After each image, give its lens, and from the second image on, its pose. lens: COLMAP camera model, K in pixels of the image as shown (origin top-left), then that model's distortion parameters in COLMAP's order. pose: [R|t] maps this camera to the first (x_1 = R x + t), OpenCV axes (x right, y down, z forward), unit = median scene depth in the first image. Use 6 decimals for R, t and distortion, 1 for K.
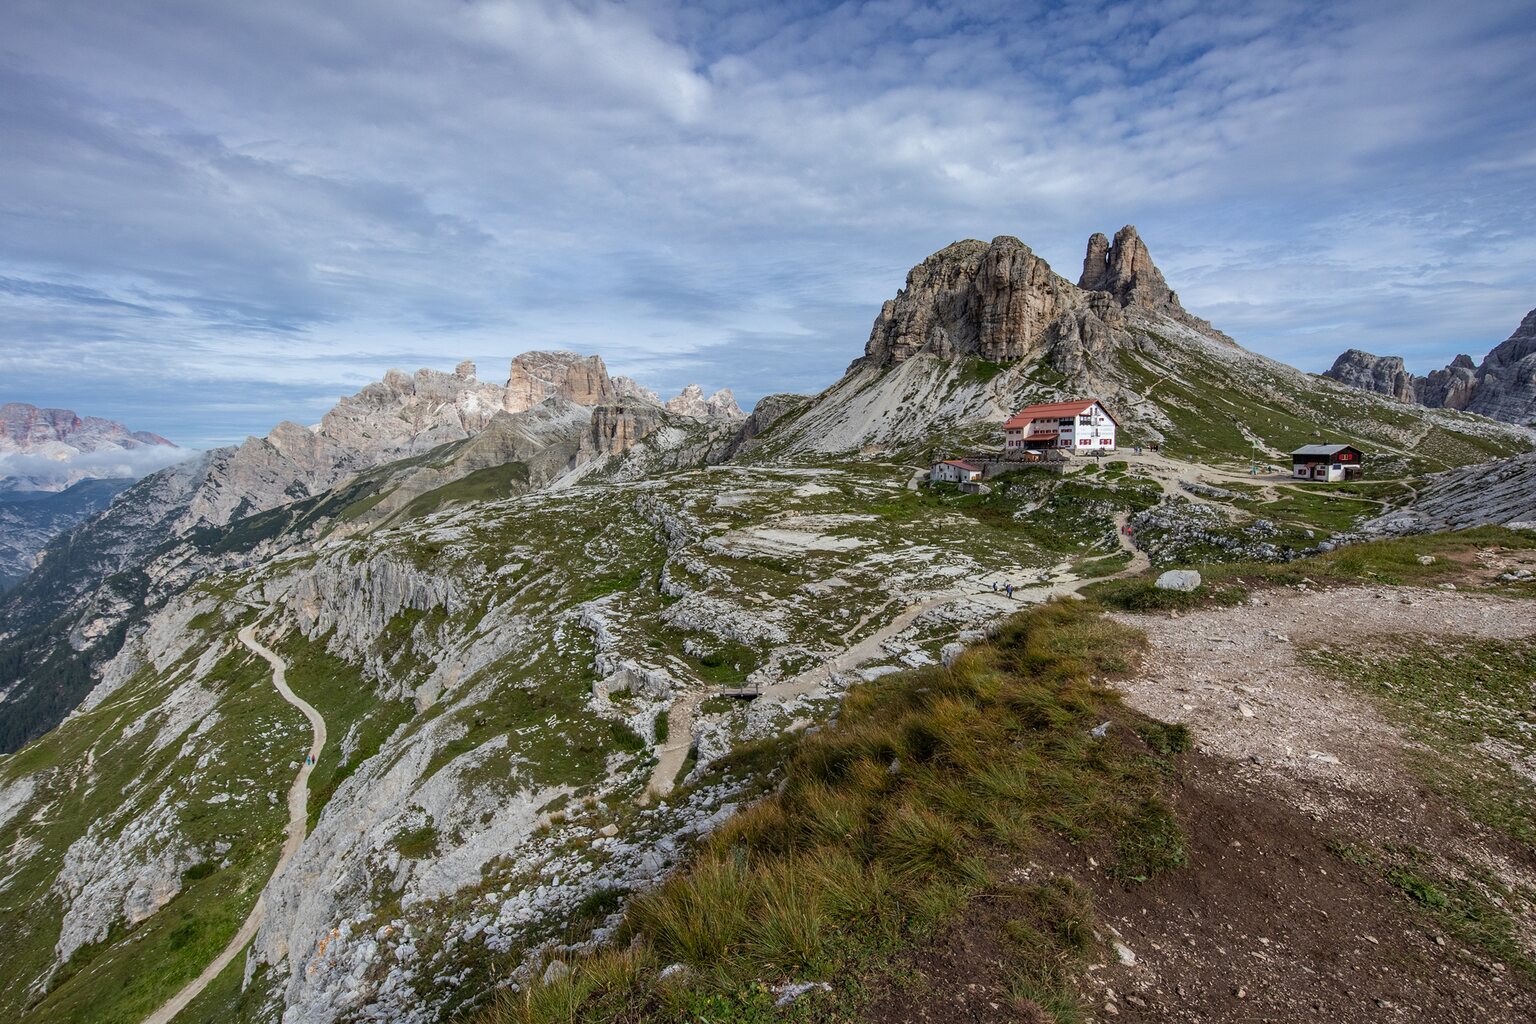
lens RADIAL K [[764.0, 0, 772.9], [0, 764.0, 518.5], [0, 0, 1]] dist [-0.002947, -0.001605]
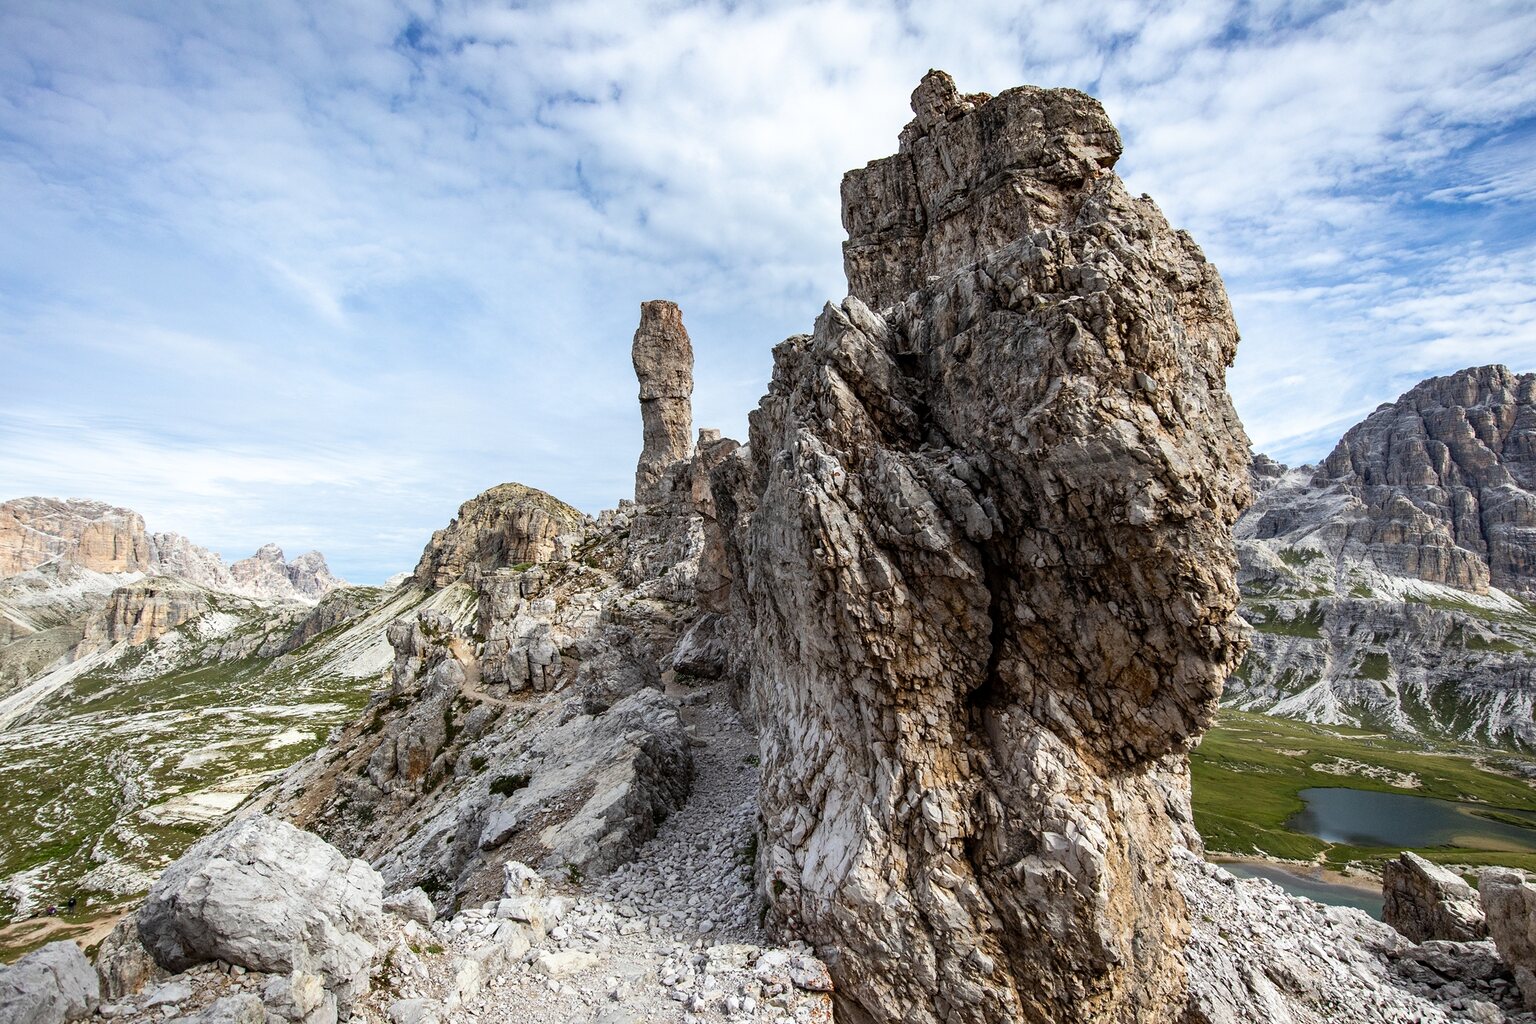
lens RADIAL K [[764.0, 0, 772.9], [0, 764.0, 518.5], [0, 0, 1]] dist [-0.002947, -0.001605]
pose [[0.888616, 0.062744, 0.454340, 0.080563], [0.036815, 0.977644, -0.207017, -0.049192], [-0.457173, 0.200686, 0.866440, -0.248037]]
